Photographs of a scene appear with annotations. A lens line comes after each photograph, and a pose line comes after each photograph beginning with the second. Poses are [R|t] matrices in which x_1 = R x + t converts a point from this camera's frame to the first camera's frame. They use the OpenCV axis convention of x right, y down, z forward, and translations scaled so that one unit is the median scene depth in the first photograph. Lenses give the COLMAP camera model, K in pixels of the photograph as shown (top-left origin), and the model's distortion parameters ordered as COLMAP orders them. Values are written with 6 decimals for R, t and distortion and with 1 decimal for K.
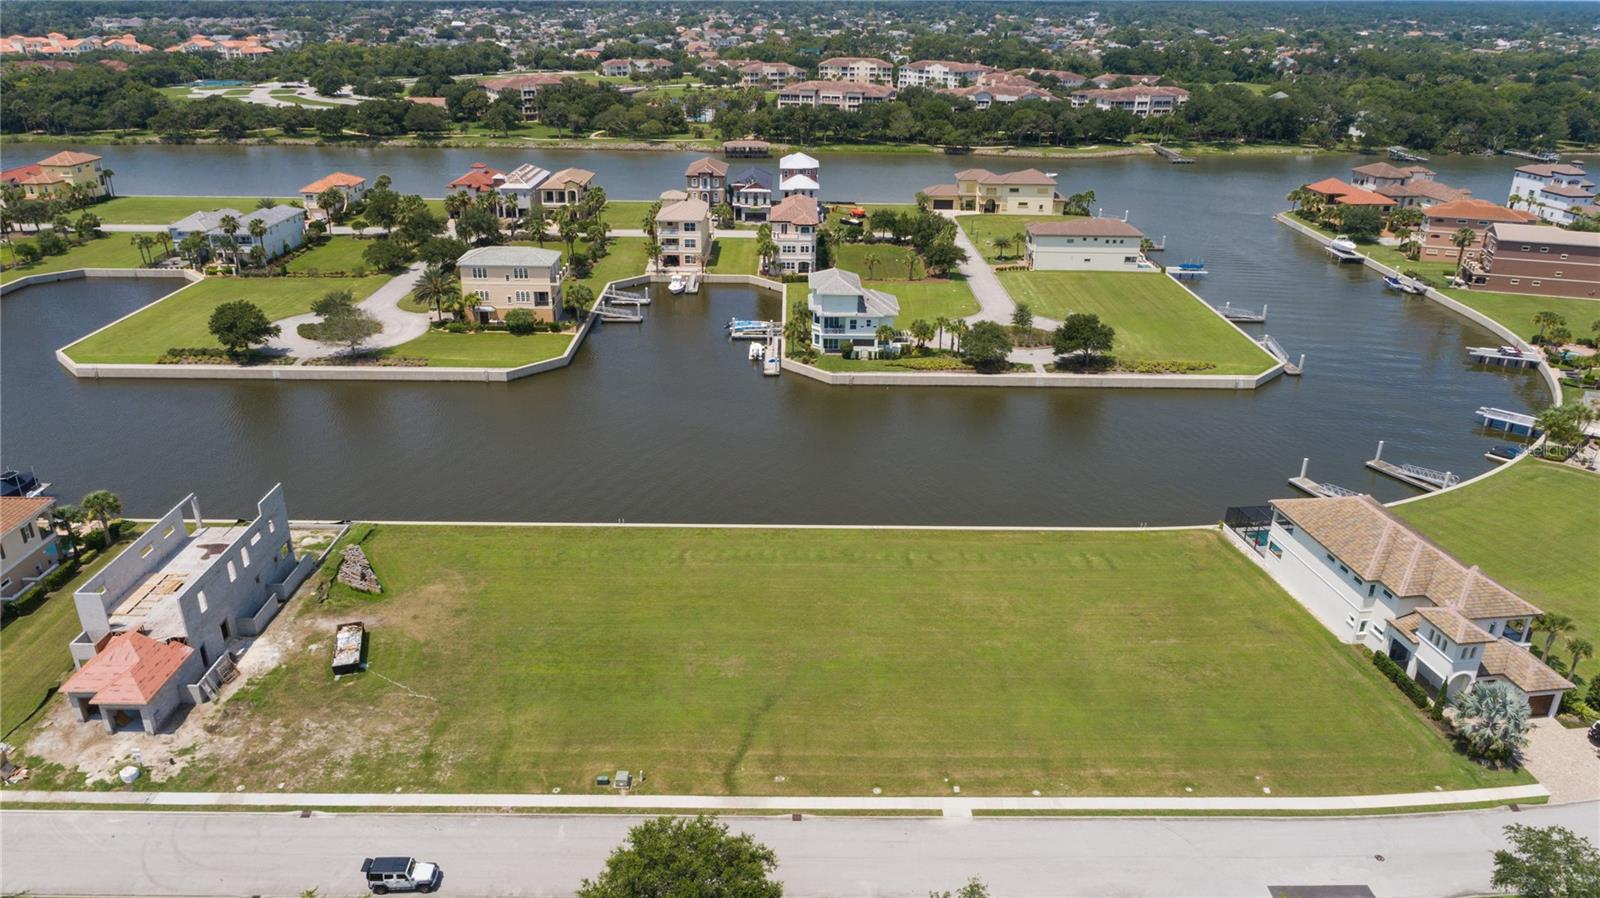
lens RADIAL K [[1080.3, 0, 800.0], [0, 1080.3, 449.0], [0, 0, 1]] dist [-0.011990, 0.007220]
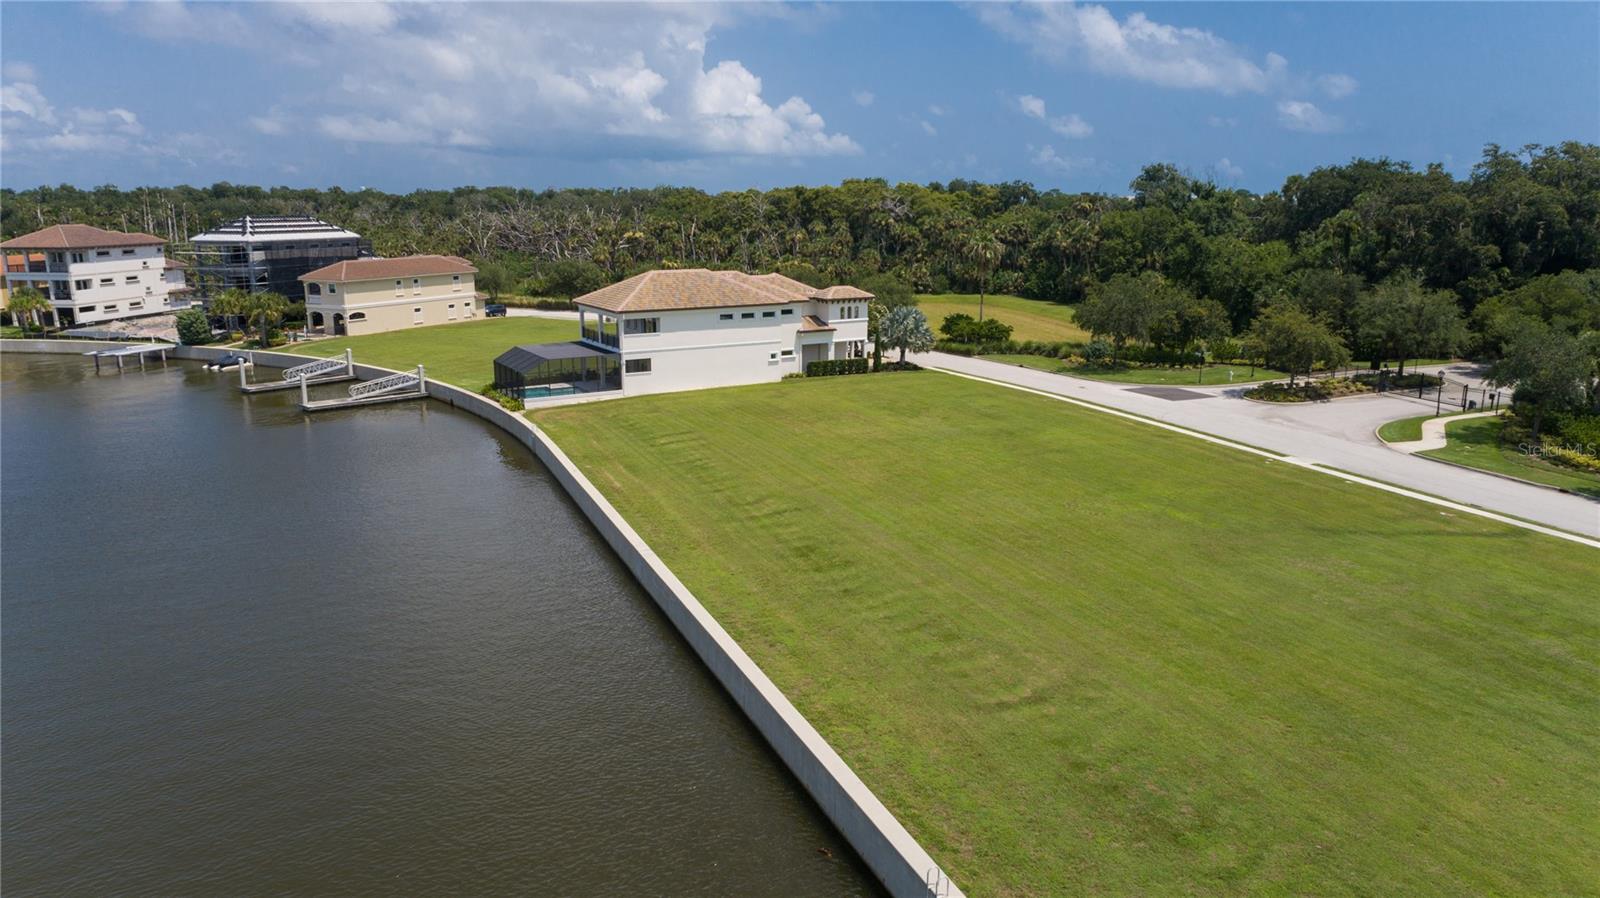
lens RADIAL K [[1080.1, 0, 800.0], [0, 1080.1, 449.0], [0, 0, 1]] dist [-0.010397, 0.006412]
pose [[-0.378953, -0.218696, 0.899203, -0.228283], [0.361308, 0.859592, 0.361329, -0.066293], [-0.851969, 0.461816, -0.246729, 0.715069]]
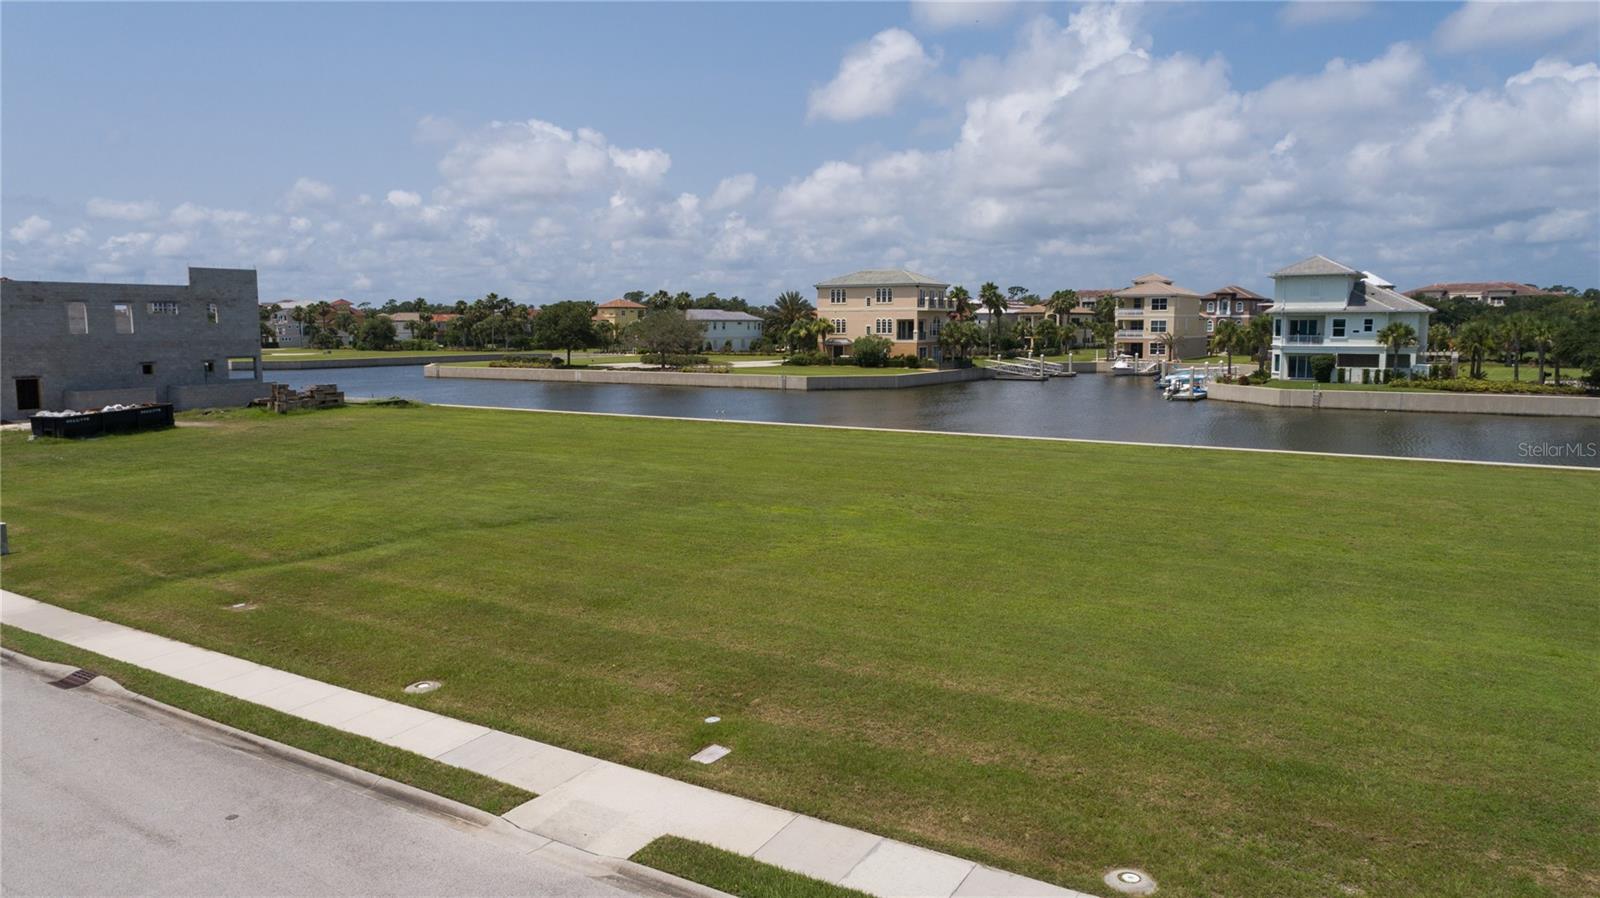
lens RADIAL K [[1080.3, 0, 800.0], [0, 1080.3, 449.0], [0, 0, 1]] dist [-0.011990, 0.007220]
pose [[0.842024, 0.046028, -0.537473, 0.119737], [-0.199898, 0.952043, -0.231636, 0.142368], [0.501035, 0.302483, 0.810844, 0.391848]]
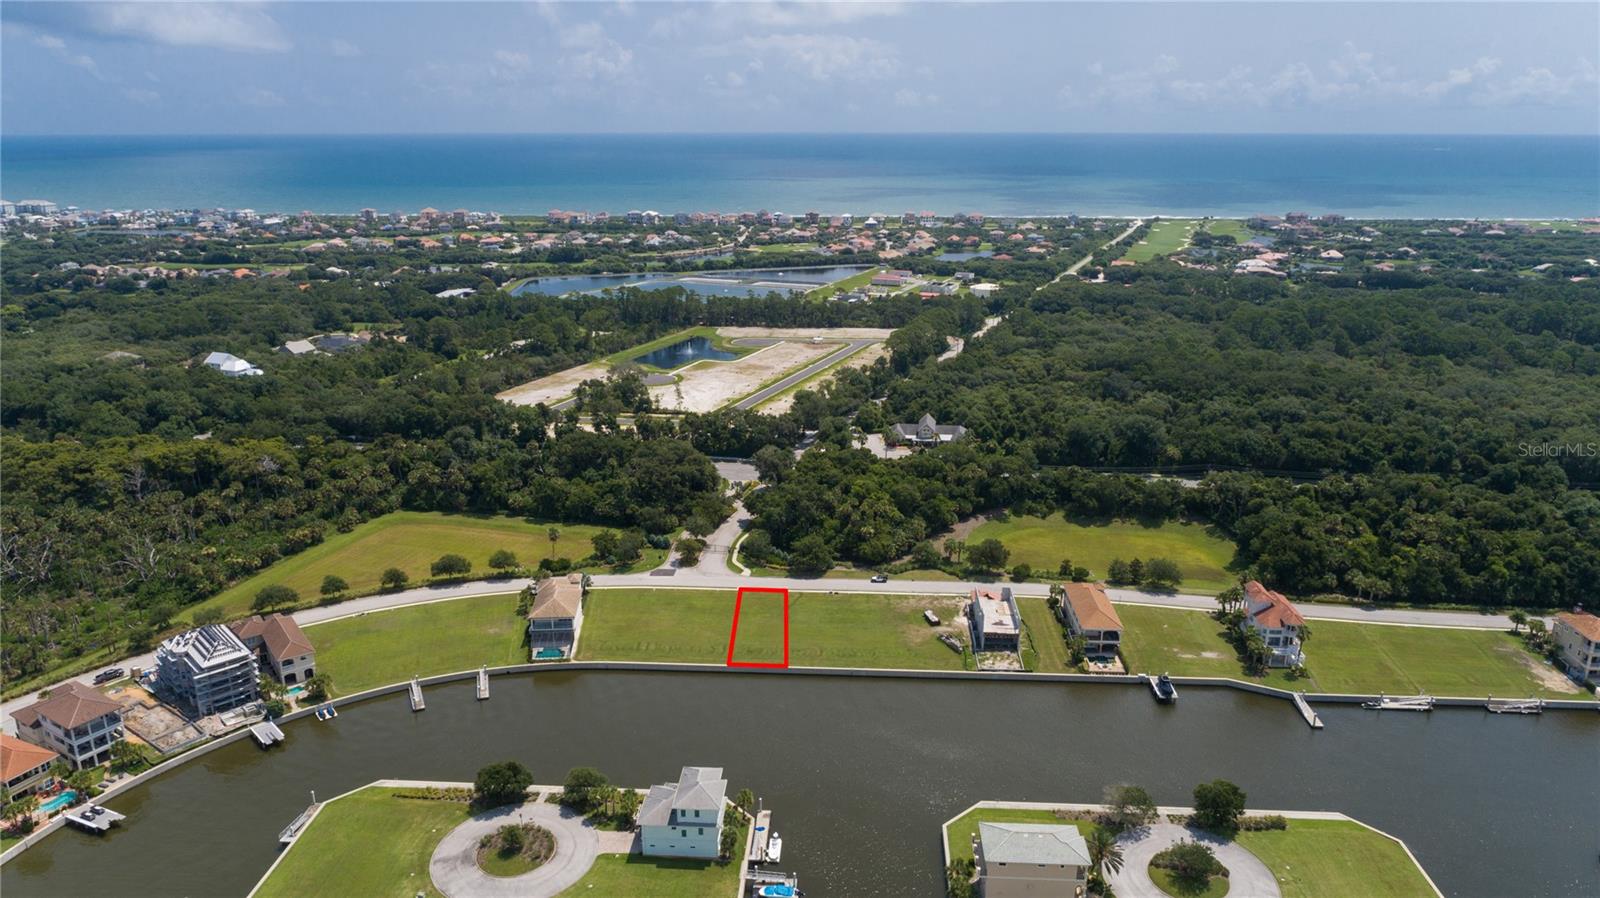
lens RADIAL K [[1084.4, 0, 800.0], [0, 1084.4, 449.0], [0, 0, 1]] dist [-0.011486, 0.004420]
pose [[-0.997830, -0.031841, 0.057625, -0.118993], [0.012712, 0.765620, 0.643168, -1.121940], [-0.064598, 0.642505, -0.763554, 1.620941]]
